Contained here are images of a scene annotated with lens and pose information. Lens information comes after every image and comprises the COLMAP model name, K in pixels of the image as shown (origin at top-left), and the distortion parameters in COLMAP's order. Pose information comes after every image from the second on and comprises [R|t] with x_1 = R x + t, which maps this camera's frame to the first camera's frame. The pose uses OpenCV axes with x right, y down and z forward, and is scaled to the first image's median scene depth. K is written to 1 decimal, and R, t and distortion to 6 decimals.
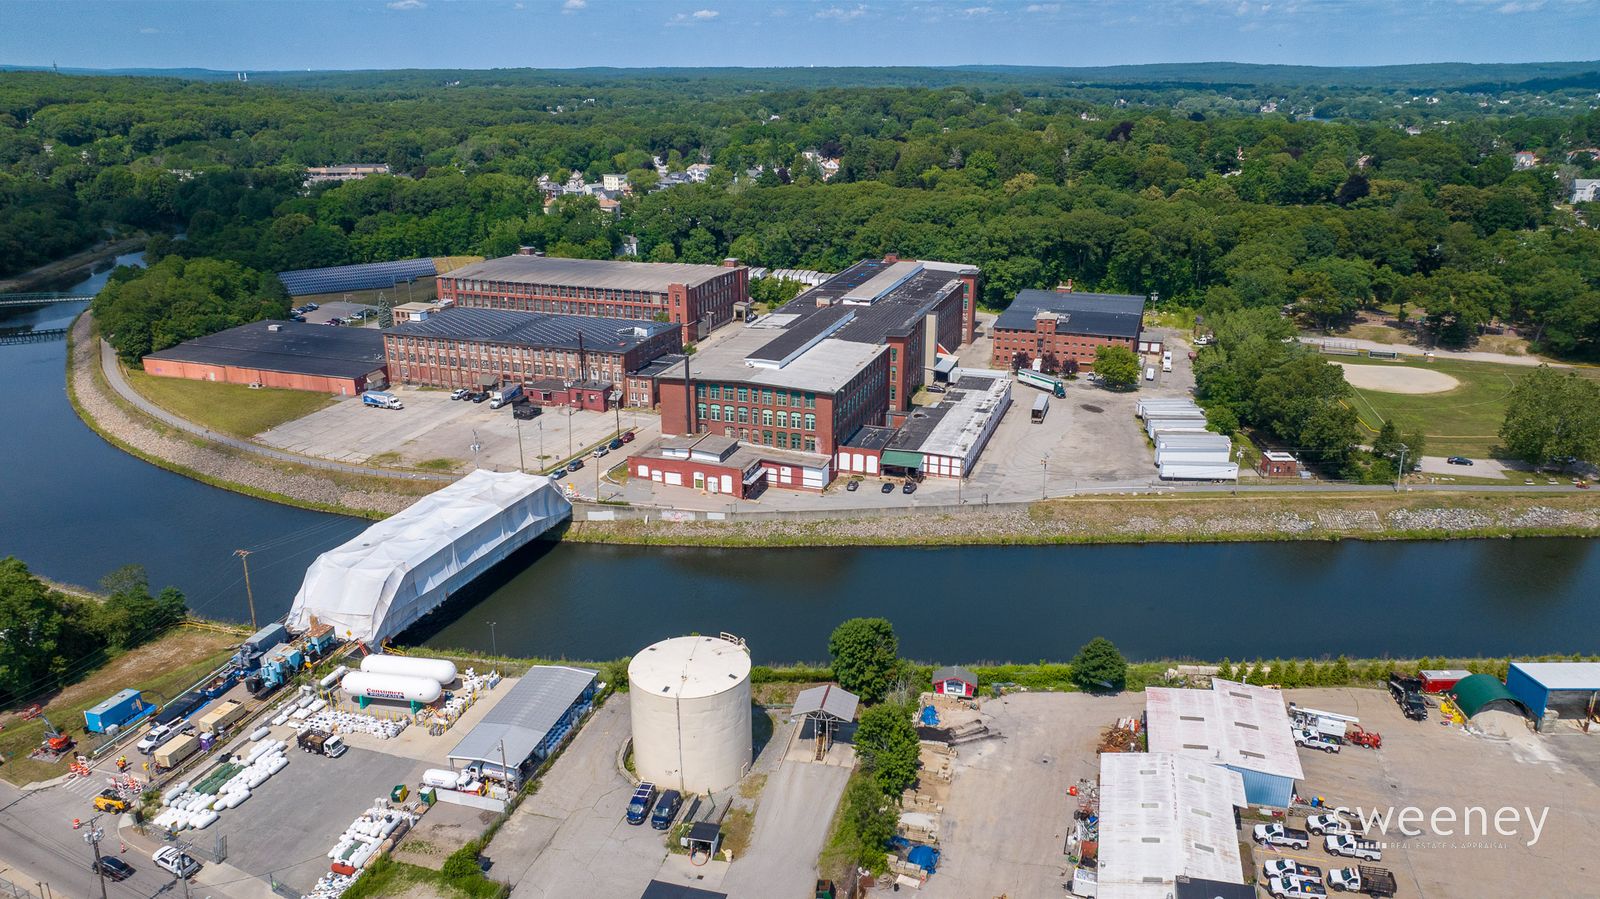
lens RADIAL K [[1126.6, 0, 805.8], [0, 1126.6, 439.4], [0, 0, 1]] dist [-0.022588, -0.002491]
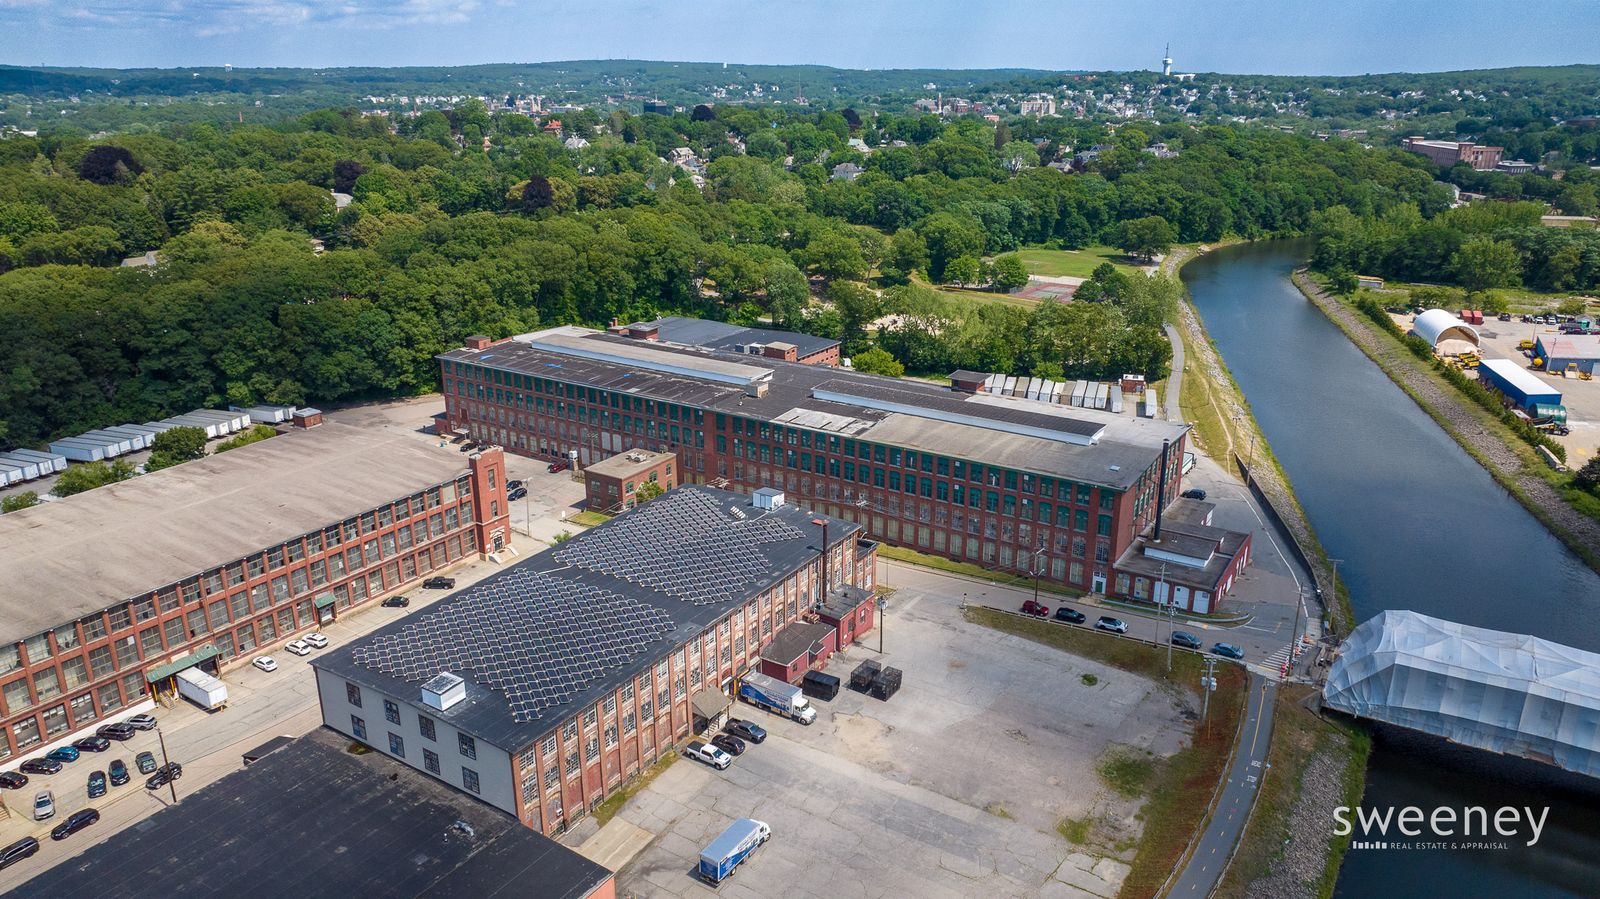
lens RADIAL K [[1126.6, 0, 805.8], [0, 1126.6, 439.4], [0, 0, 1]] dist [-0.022588, -0.002491]
pose [[0.236695, -0.305777, 0.922212, -0.846364], [0.306279, 0.924271, 0.227850, -0.316345], [-0.922046, 0.228523, 0.312424, 0.945207]]
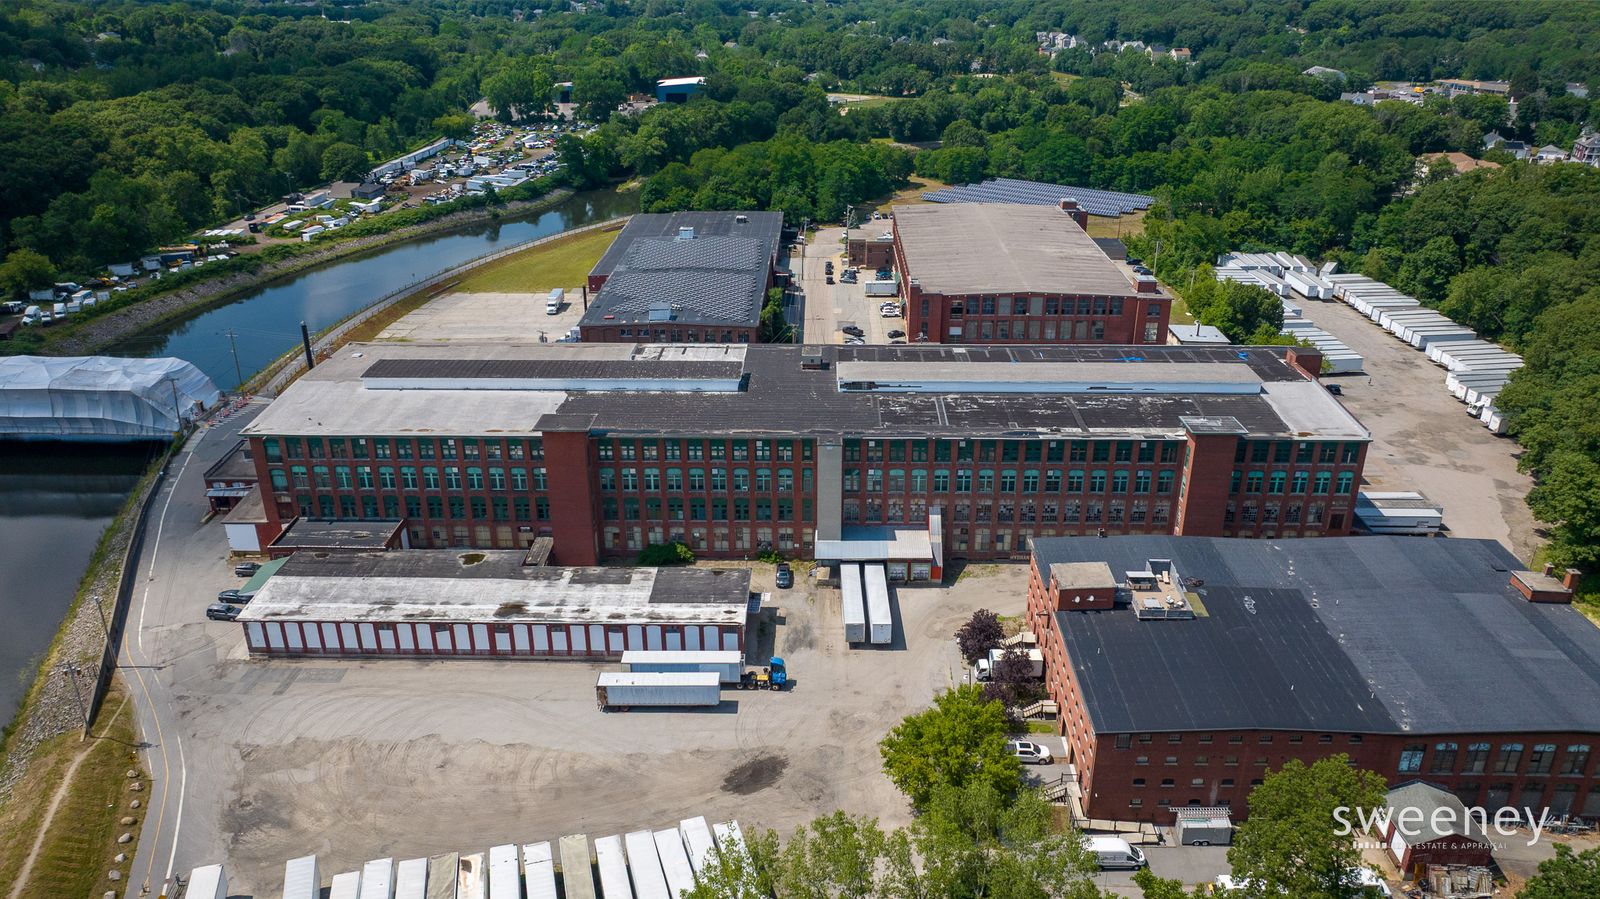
lens RADIAL K [[1126.6, 0, 805.8], [0, 1126.6, 439.4], [0, 0, 1]] dist [-0.022588, -0.002491]
pose [[0.306907, 0.376692, -0.874020, 0.686657], [-0.297940, 0.910208, 0.287669, -0.317501], [0.903903, 0.172118, 0.391580, 0.981104]]
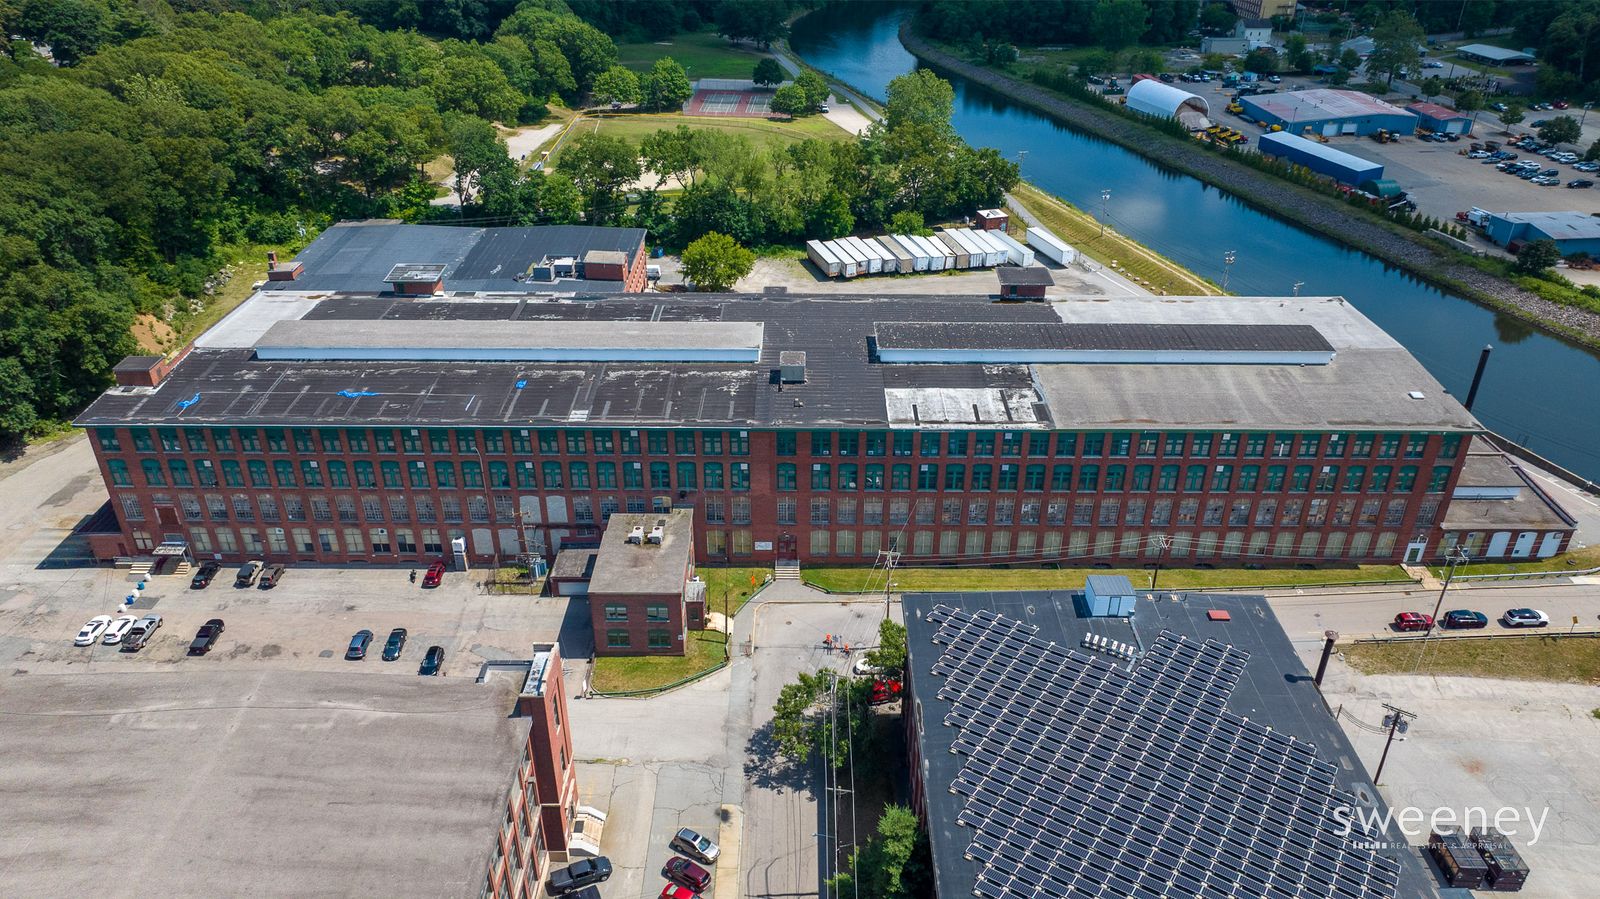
lens RADIAL K [[1126.6, 0, 805.8], [0, 1126.6, 439.4], [0, 0, 1]] dist [-0.022588, -0.002491]
pose [[-0.324842, -0.465028, 0.823545, -0.465005], [0.291258, 0.779260, 0.554907, -0.438187], [-0.899804, 0.420121, -0.117693, 1.341622]]
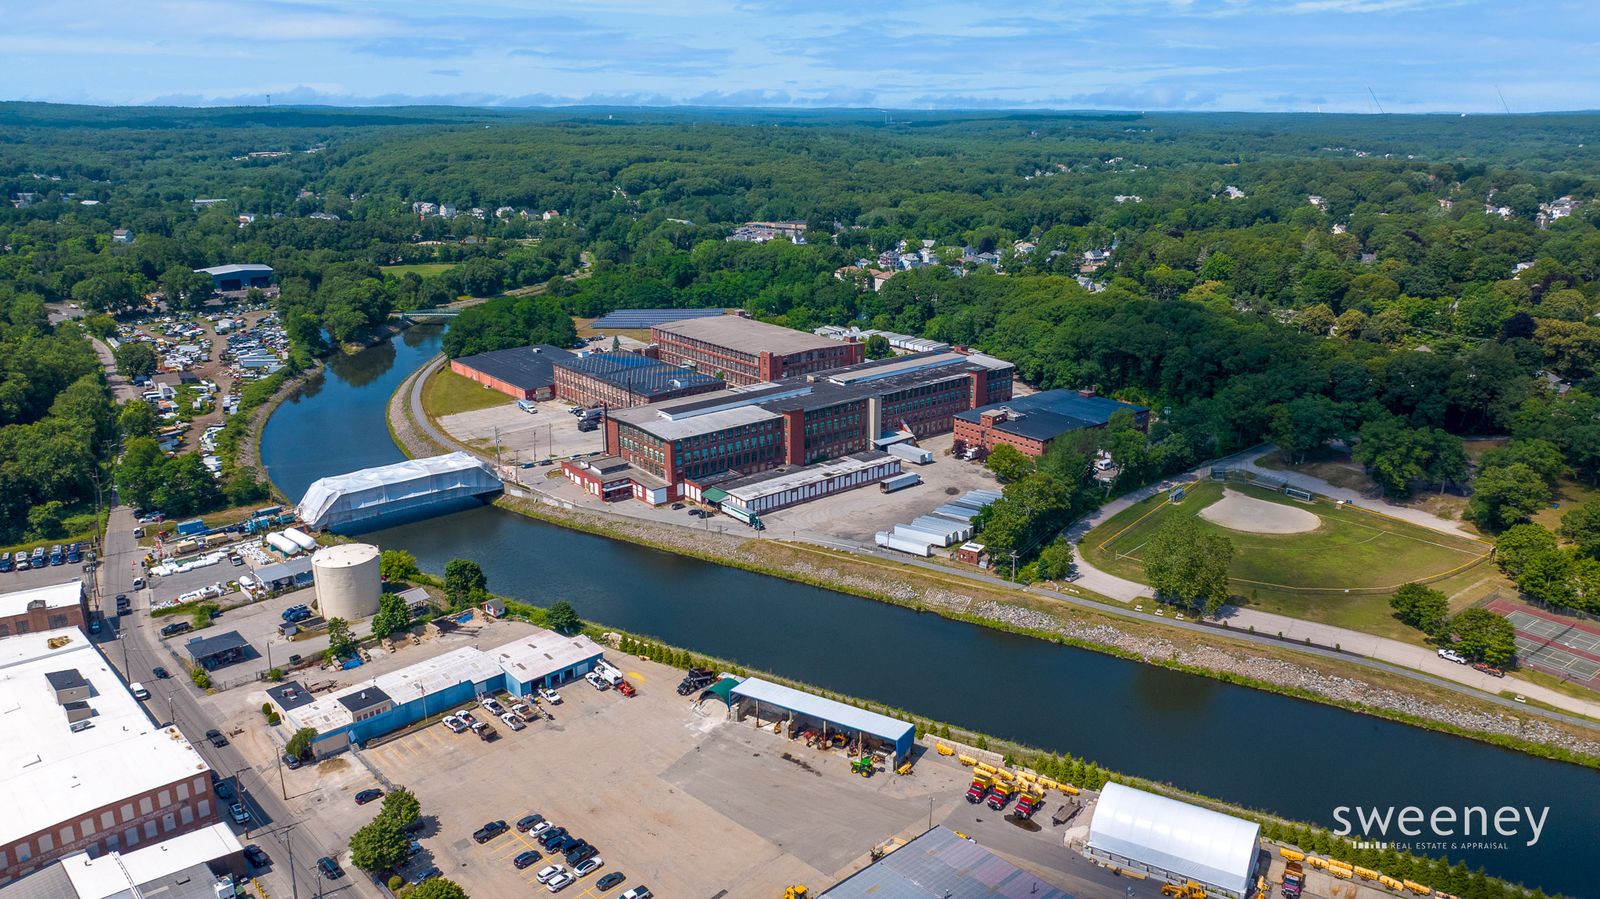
lens RADIAL K [[1126.6, 0, 805.8], [0, 1126.6, 439.4], [0, 0, 1]] dist [-0.022588, -0.002491]
pose [[0.853739, 0.148709, -0.499015, 0.851823], [-0.164437, 0.986307, 0.012598, -0.085163], [0.494055, 0.071301, 0.866502, -0.169346]]
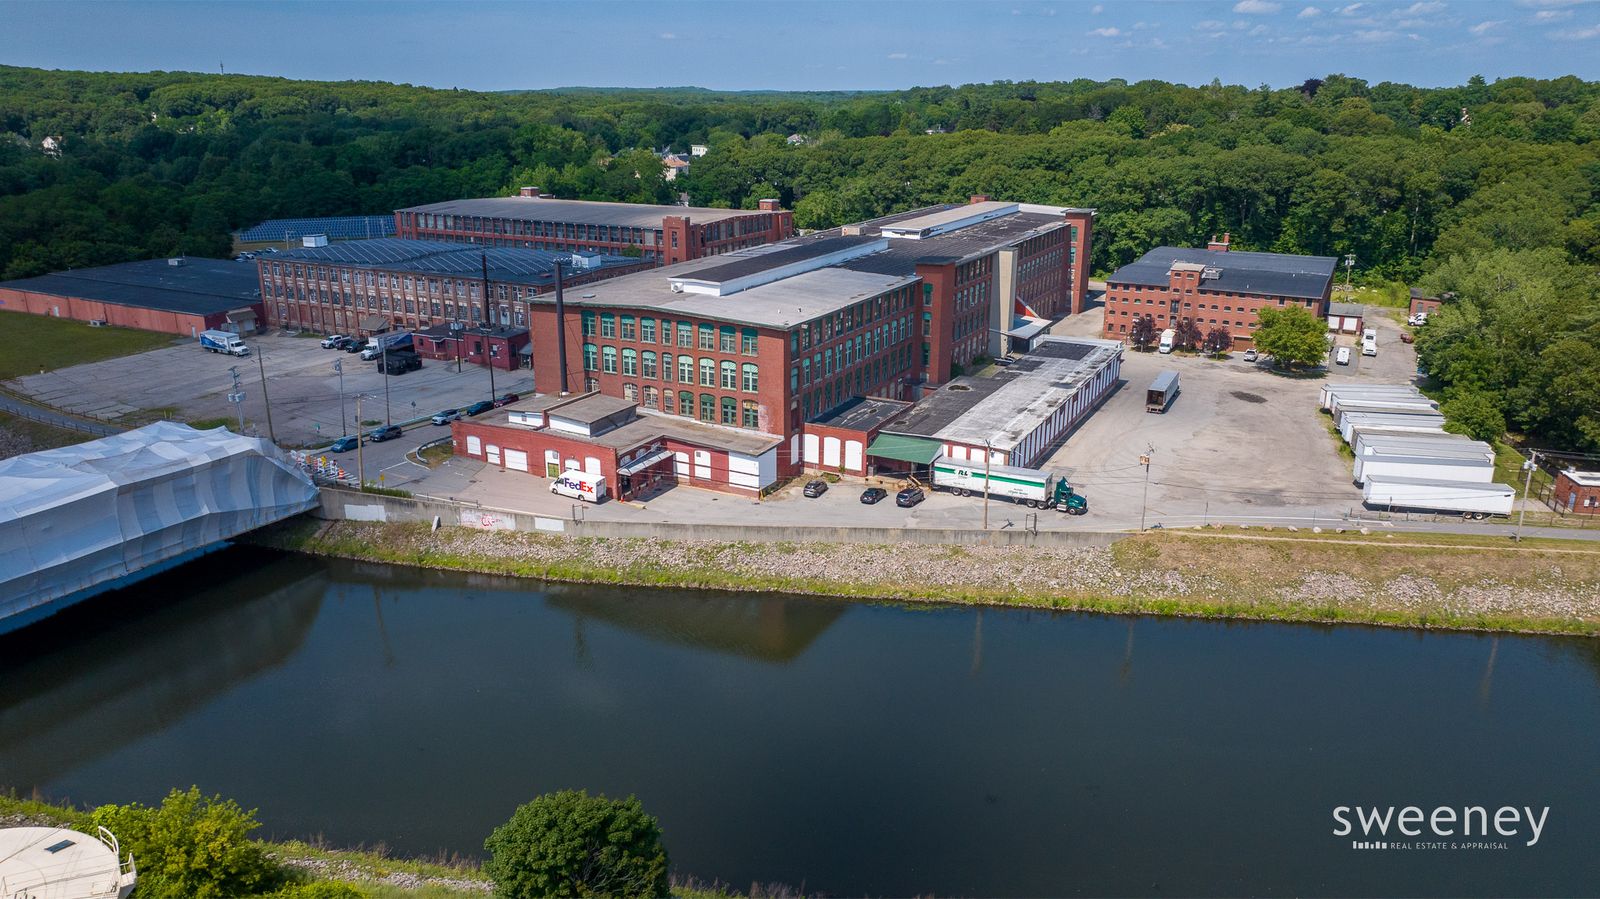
lens RADIAL K [[1126.6, 0, 805.8], [0, 1126.6, 439.4], [0, 0, 1]] dist [-0.022588, -0.002491]
pose [[0.989703, 0.047995, -0.134852, 0.110042], [-0.051208, 0.998478, -0.020456, 0.026445], [0.133665, 0.027150, 0.990655, 0.397071]]
